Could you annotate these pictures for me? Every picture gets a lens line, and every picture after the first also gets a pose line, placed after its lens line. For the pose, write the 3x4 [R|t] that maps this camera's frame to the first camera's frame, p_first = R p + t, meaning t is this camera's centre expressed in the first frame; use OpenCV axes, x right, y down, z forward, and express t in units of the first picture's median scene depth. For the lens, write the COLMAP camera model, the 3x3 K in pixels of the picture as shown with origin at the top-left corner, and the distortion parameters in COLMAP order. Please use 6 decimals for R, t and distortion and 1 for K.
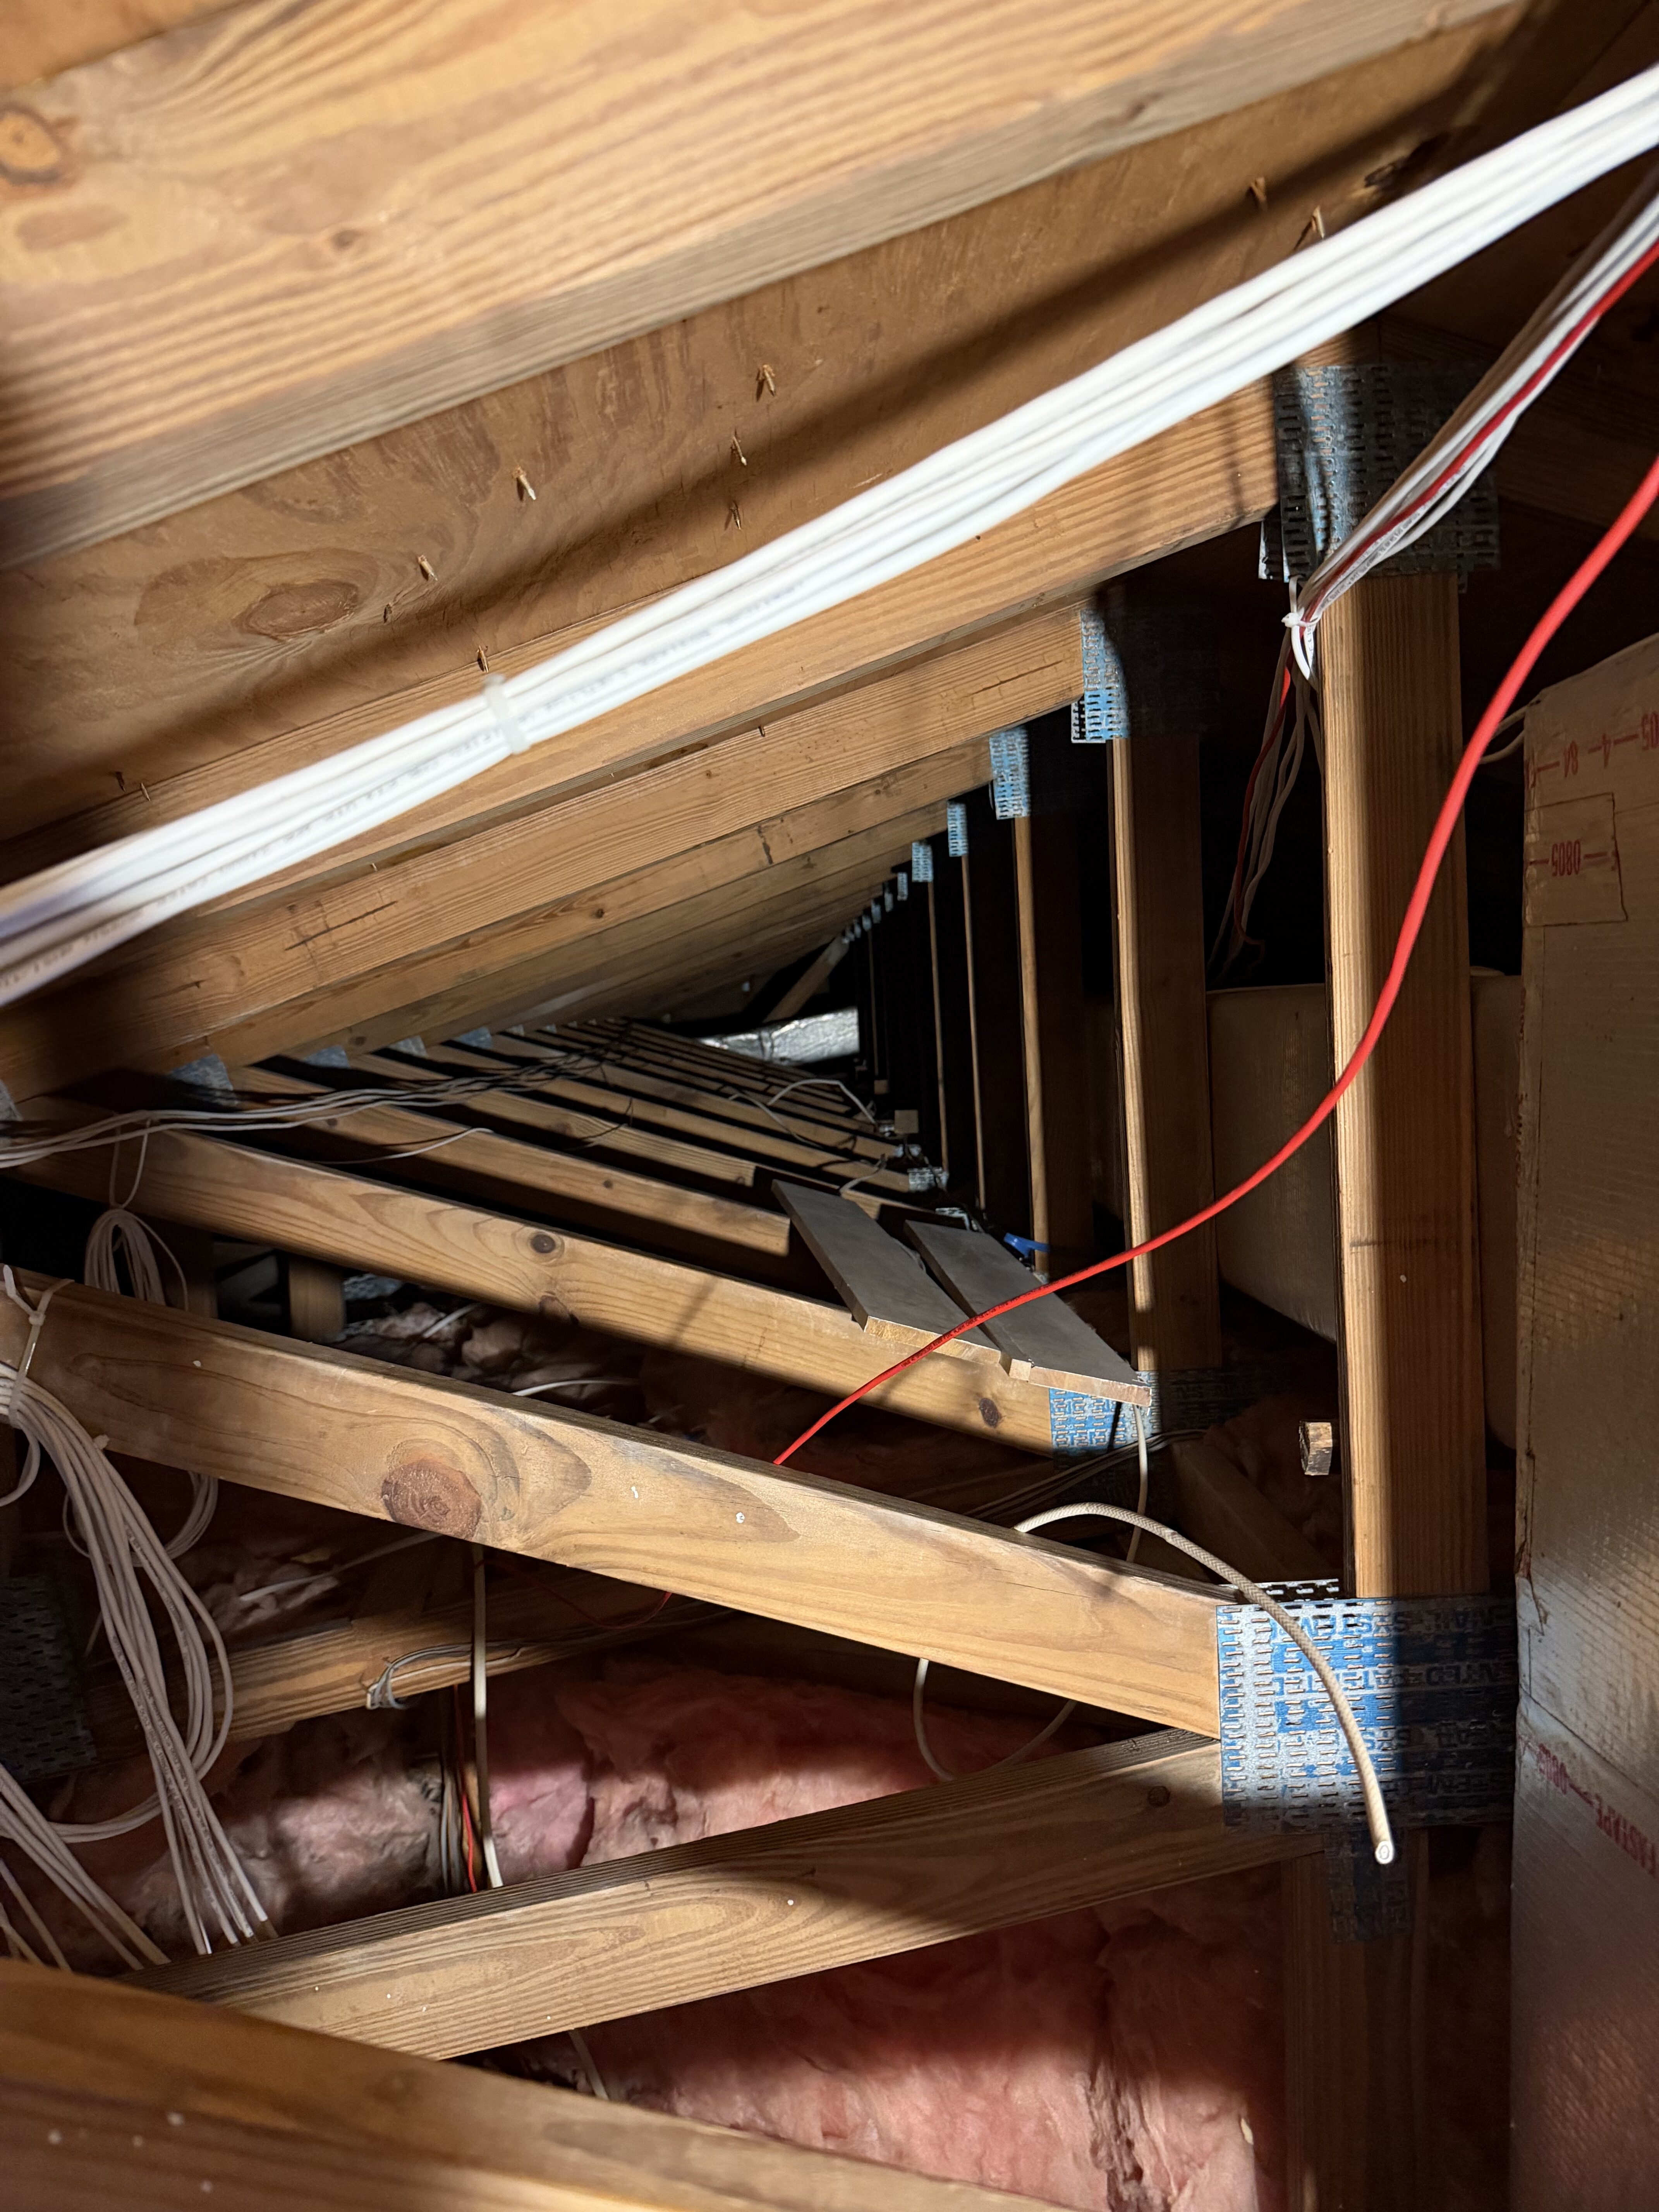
lens RADIAL K [[1536.1, 0, 832.5], [0, 1536.1, 951.8], [0, 0, 1]] dist [0.084582, -0.104770]
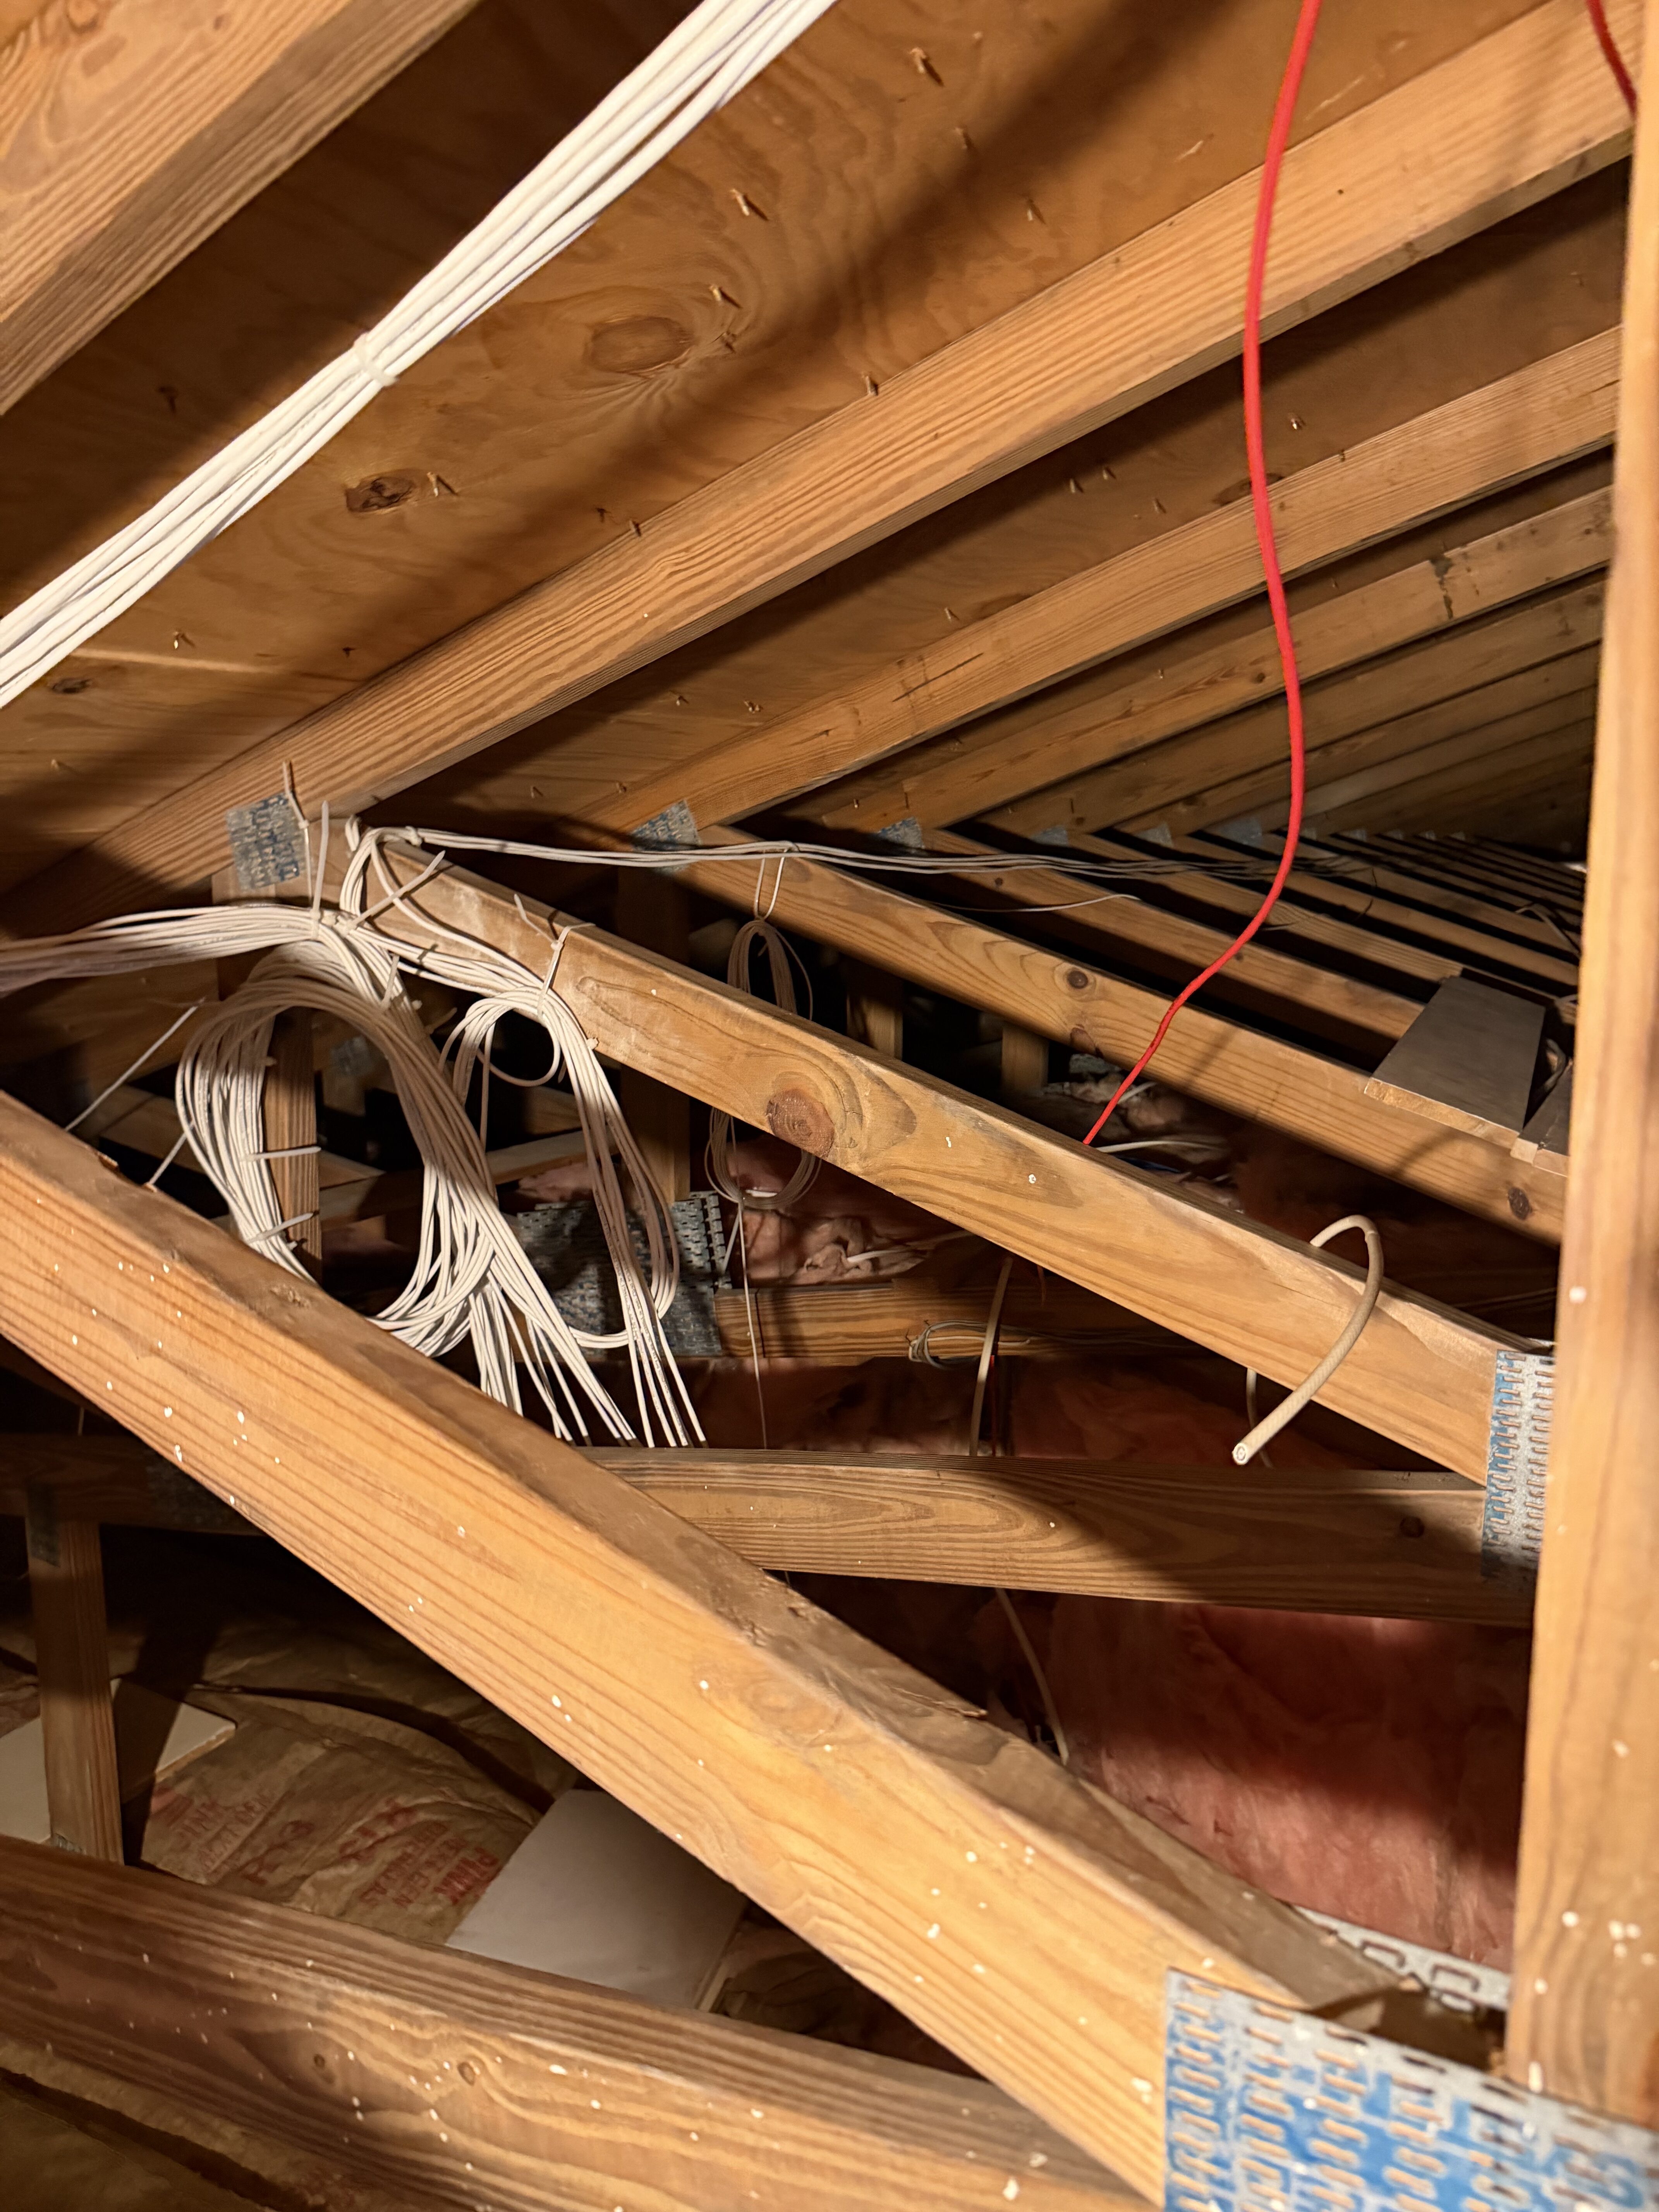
lens RADIAL K [[1581.8, 0, 745.7], [0, 1581.8, 935.8], [0, 0, 1]] dist [0.090808, -0.136163]
pose [[0.822789, 0.075968, -0.563247, 0.369097], [-0.018791, 0.994121, 0.106632, 0.081111], [0.568036, -0.077151, 0.819379, -0.001543]]
